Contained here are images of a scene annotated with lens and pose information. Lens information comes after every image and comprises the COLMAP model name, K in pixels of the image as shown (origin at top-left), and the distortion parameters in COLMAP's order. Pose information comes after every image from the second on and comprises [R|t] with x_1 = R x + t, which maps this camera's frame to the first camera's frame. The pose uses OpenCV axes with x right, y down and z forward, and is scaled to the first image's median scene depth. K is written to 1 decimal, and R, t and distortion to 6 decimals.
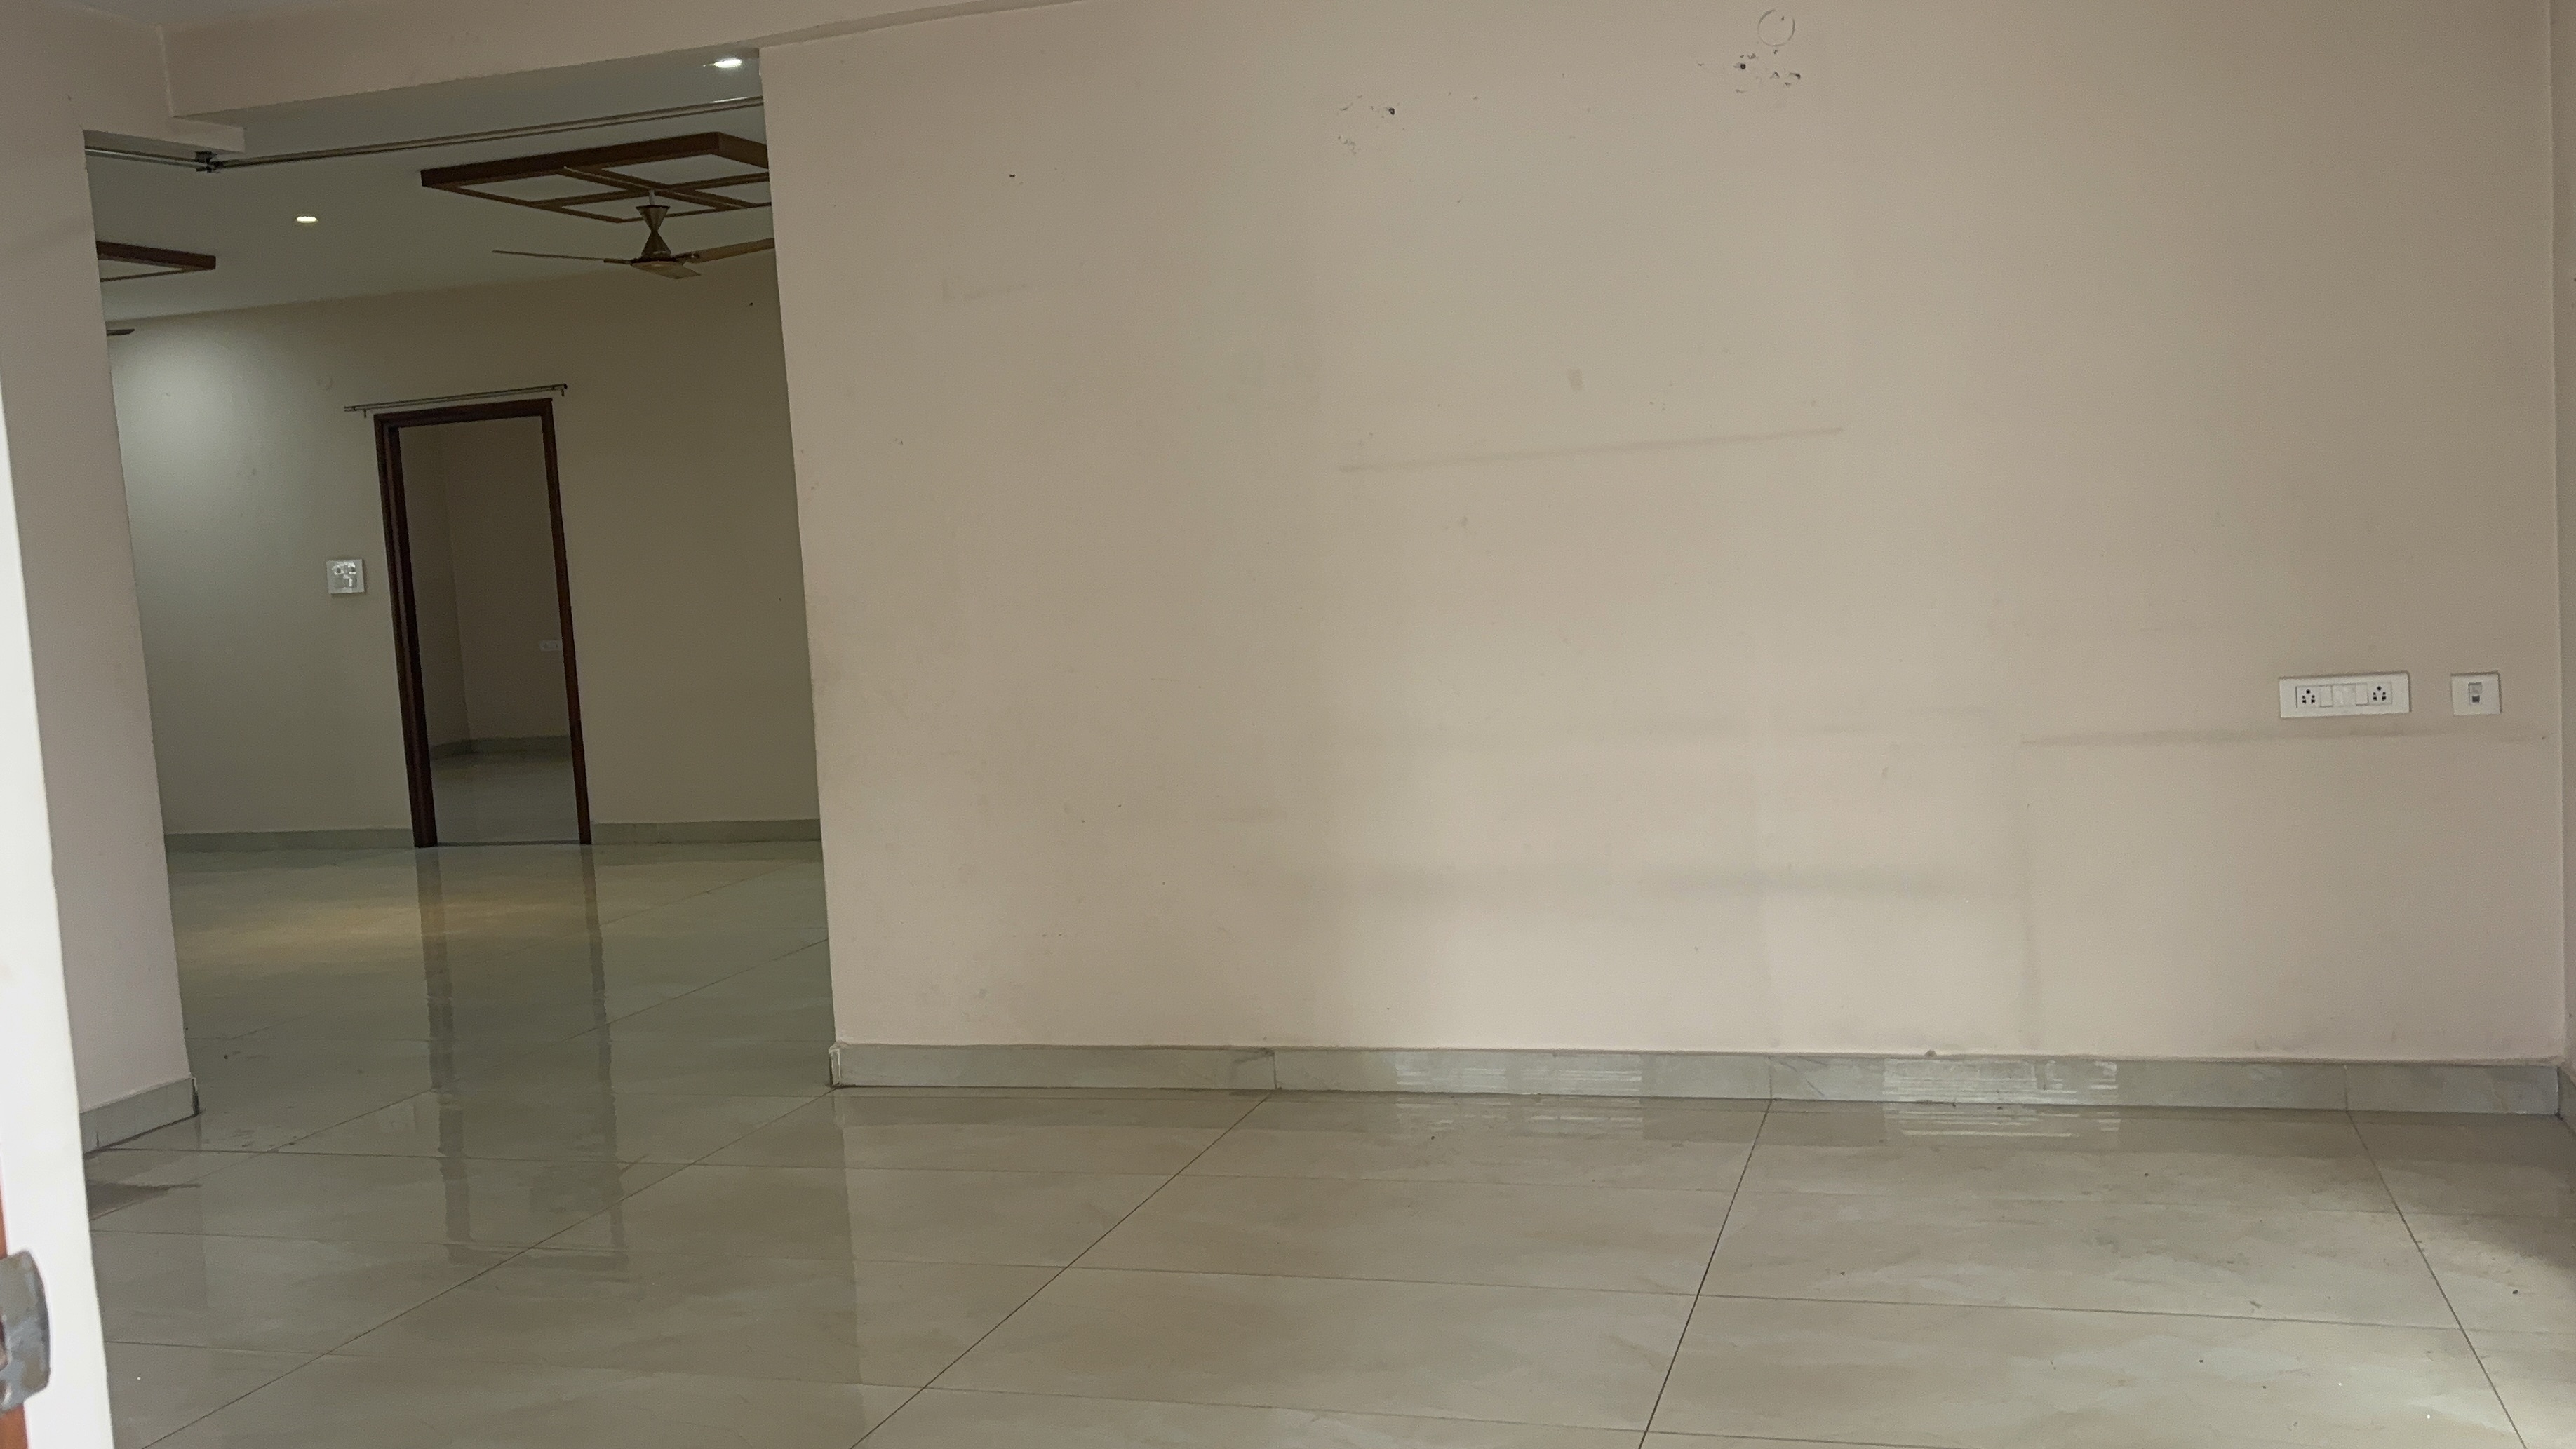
lens RADIAL K [[2337.5, 0, 1286.9], [0, 2337.5, 712.1], [0, 0, 1]] dist [0.061421, -0.057093]
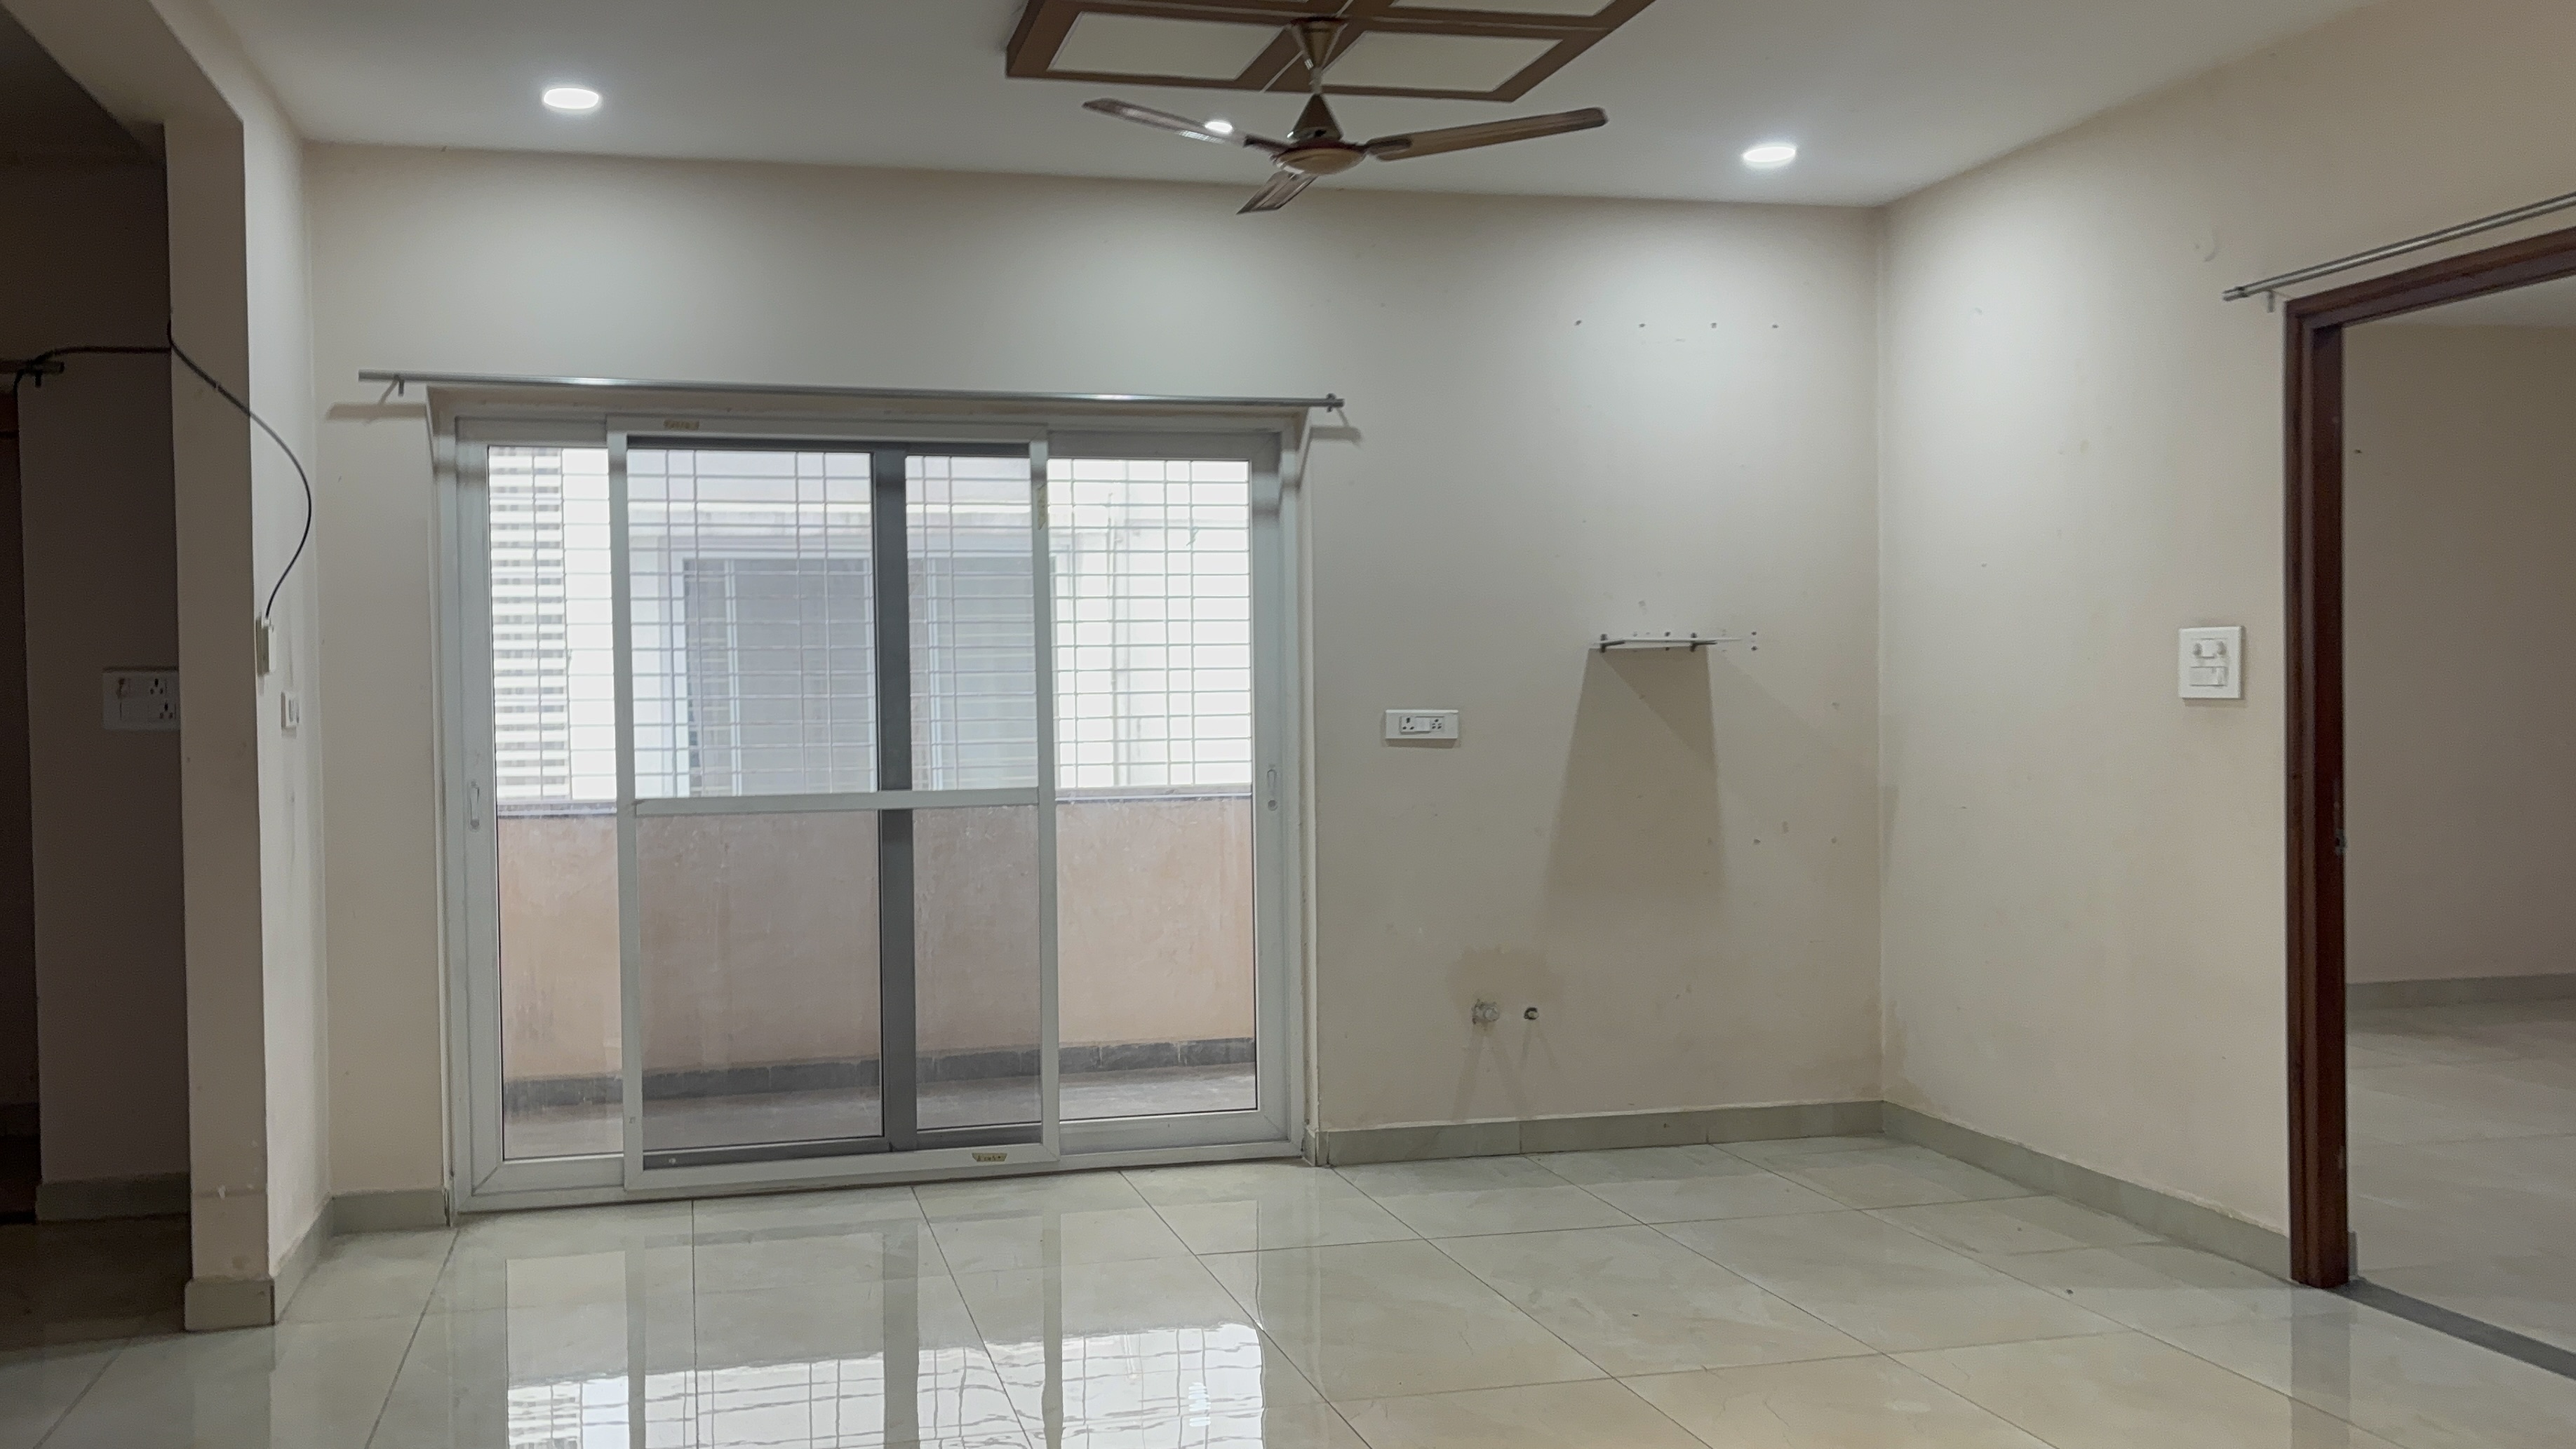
lens RADIAL K [[2265.8, 0, 1216.3], [0, 2265.8, 748.2], [0, 0, 1]] dist [0.096121, -0.103704]
pose [[0.518341, 0.072735, -0.852075, -0.163964], [-0.086170, 0.995748, 0.032580, -0.055851], [0.850822, 0.056536, 0.522404, 0.862937]]
